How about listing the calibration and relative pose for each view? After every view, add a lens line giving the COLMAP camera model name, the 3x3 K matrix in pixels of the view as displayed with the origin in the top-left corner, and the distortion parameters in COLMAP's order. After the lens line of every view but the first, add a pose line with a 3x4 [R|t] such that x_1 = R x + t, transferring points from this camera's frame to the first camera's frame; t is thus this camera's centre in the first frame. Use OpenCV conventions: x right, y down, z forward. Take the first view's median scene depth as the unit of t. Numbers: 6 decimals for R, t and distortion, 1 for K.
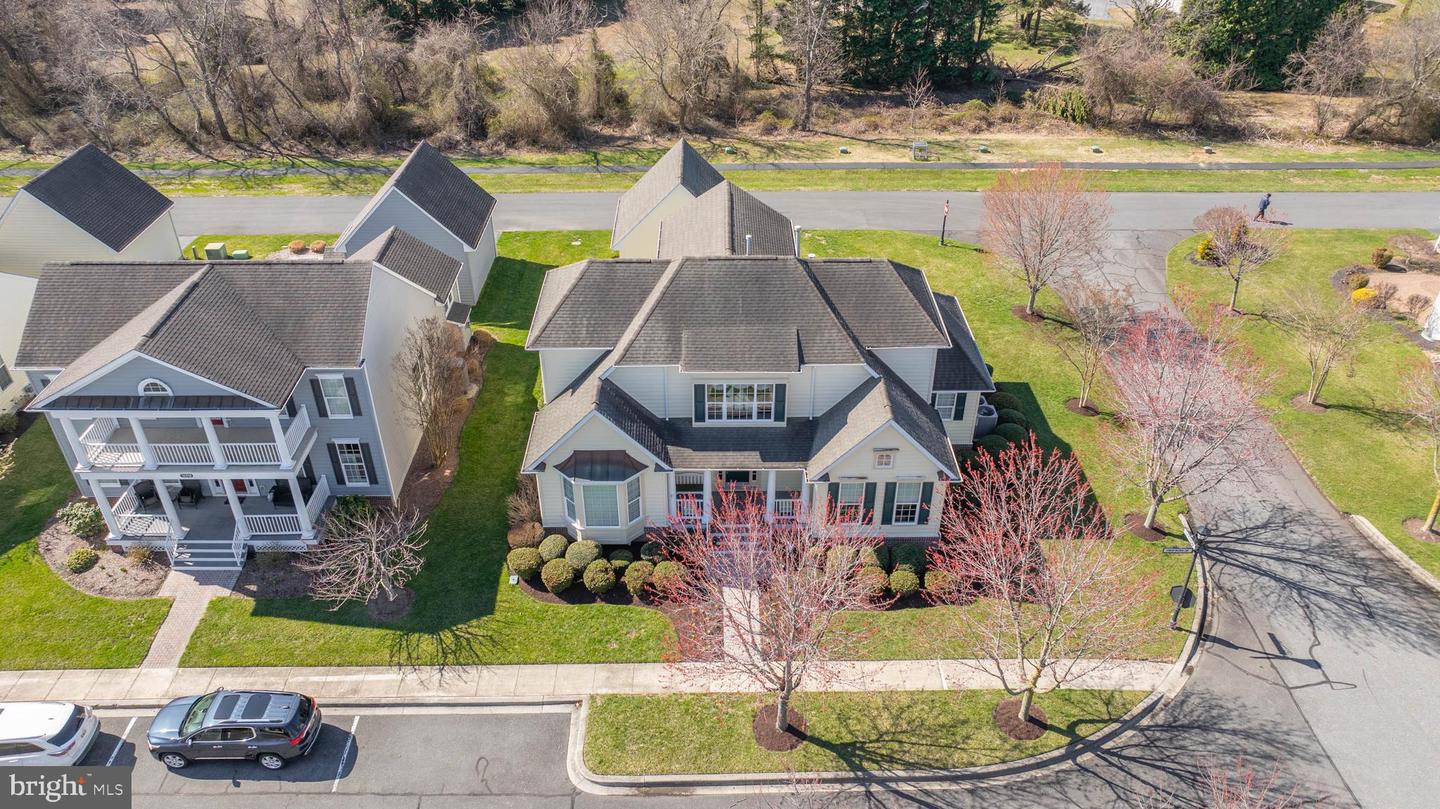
lens RADIAL K [[1007.8, 0, 720.0], [0, 1007.8, 404.5], [0, 0, 1]] dist [-0.025817, 0.005876]
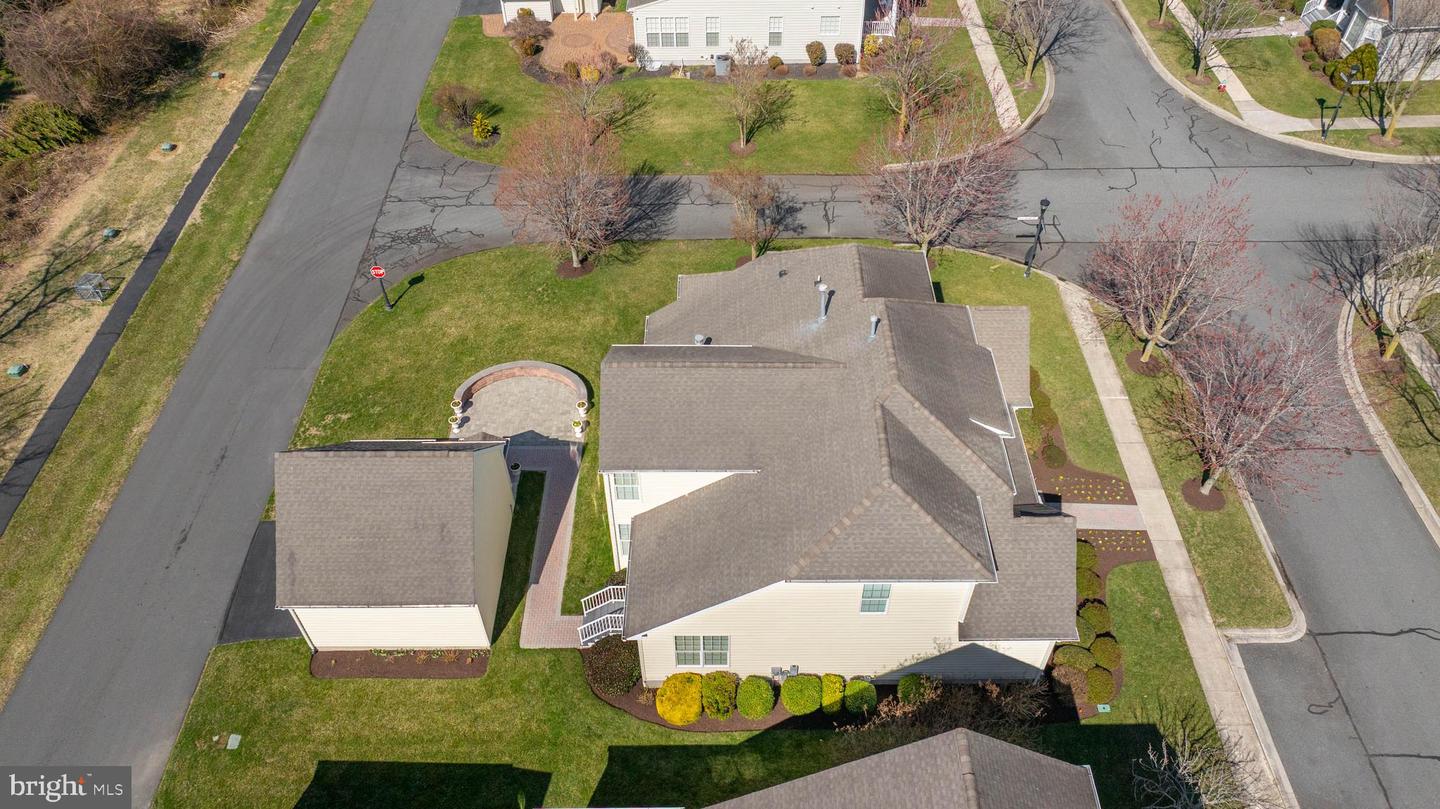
lens RADIAL K [[1031.5, 0, 720.0], [0, 1031.5, 404.5], [0, 0, 1]] dist [-0.034465, 0.027943]
pose [[0.009429, -0.720782, 0.693098, -0.669703], [0.568381, 0.574134, 0.589333, -0.753848], [-0.822712, 0.388387, 0.415092, 0.799452]]
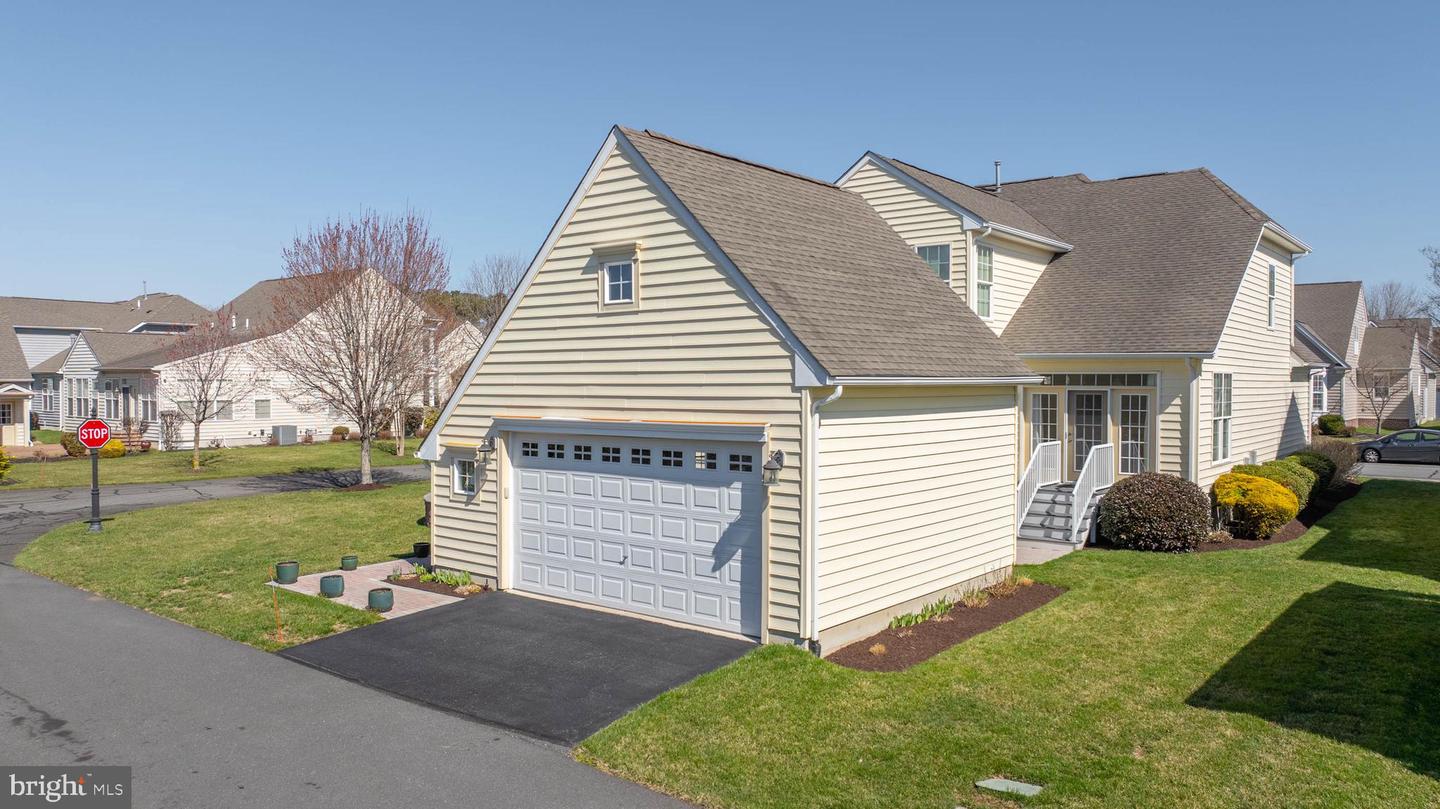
lens RADIAL K [[1018.8, 0, 720.0], [0, 1018.8, 404.5], [0, 0, 1]] dist [-0.002200, 0.001022]
pose [[-0.769953, -0.015627, 0.637910, -0.344906], [0.359627, 0.815180, 0.454037, -0.484872], [-0.527106, 0.578997, -0.622030, 1.827209]]
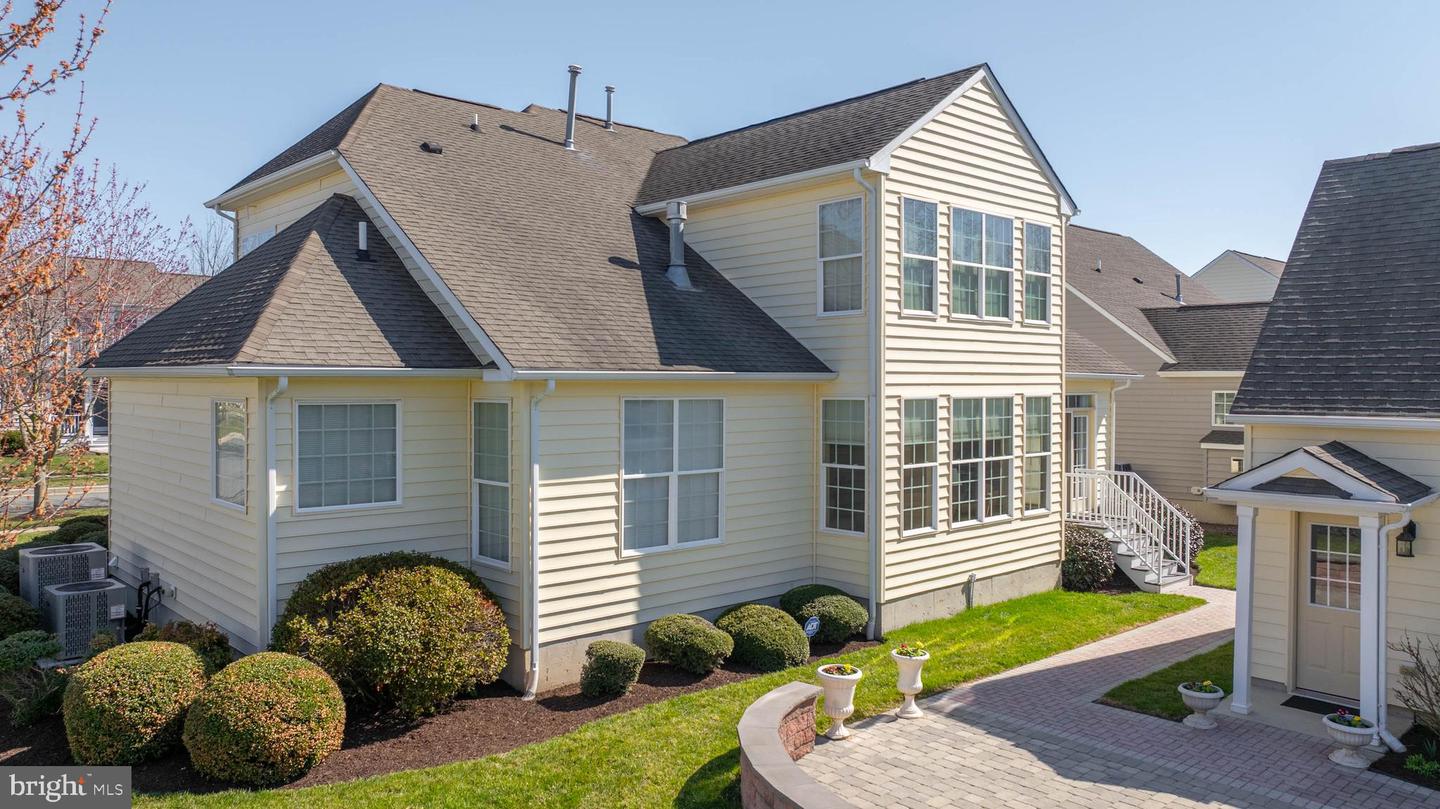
lens RADIAL K [[1026.4, 0, 720.0], [0, 1026.4, 404.5], [0, 0, 1]] dist [-0.024992, 0.008471]
pose [[-0.736876, 0.014928, -0.675863, 0.394887], [-0.382235, 0.815407, 0.434751, -0.309935], [0.557593, 0.578696, -0.595148, 1.549933]]
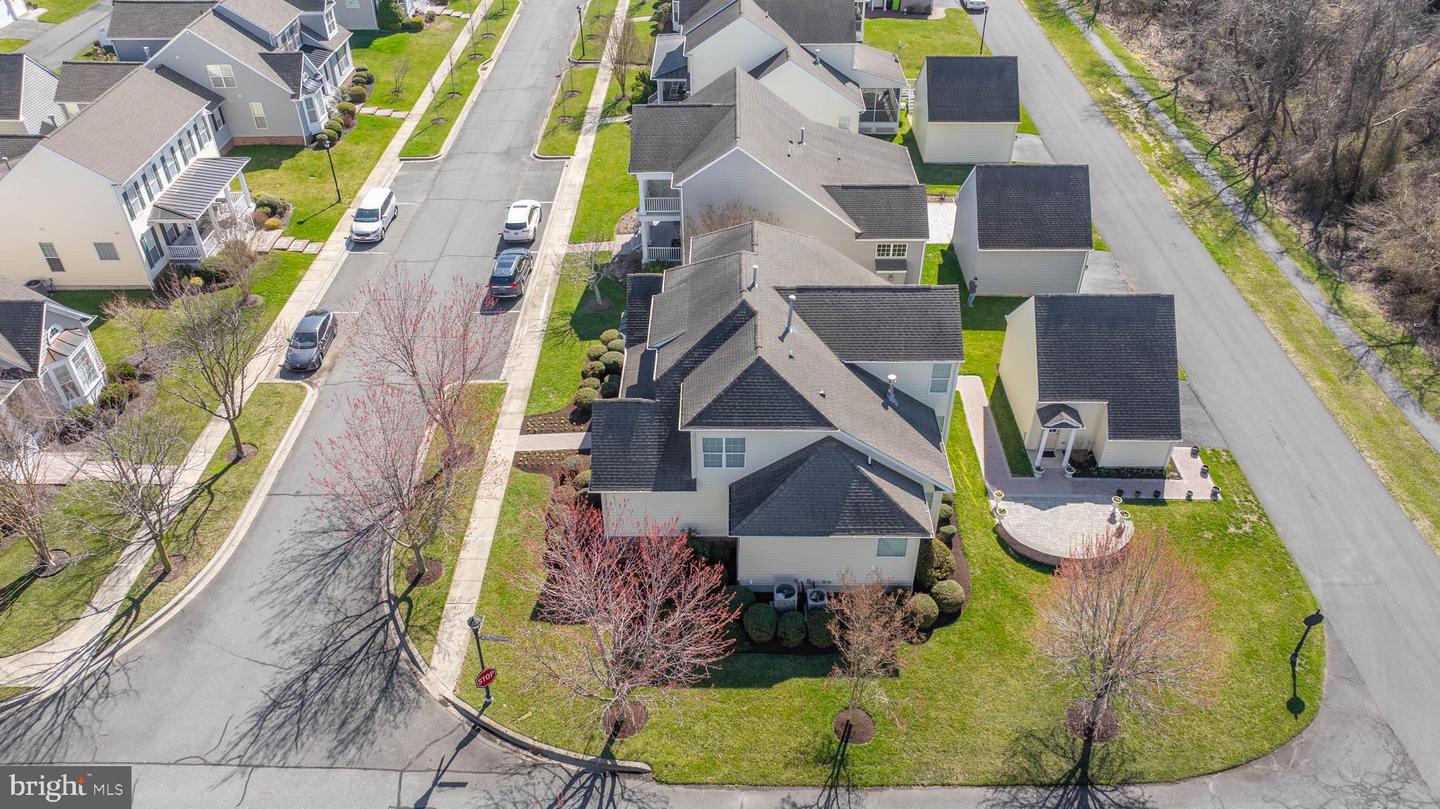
lens RADIAL K [[1031.5, 0, 720.0], [0, 1031.5, 404.5], [0, 0, 1]] dist [-0.034465, 0.027943]
pose [[-0.018736, 0.610306, -0.791944, 1.093871], [-0.558666, 0.650505, 0.514524, -0.670707], [0.829181, 0.452072, 0.328769, 0.677776]]
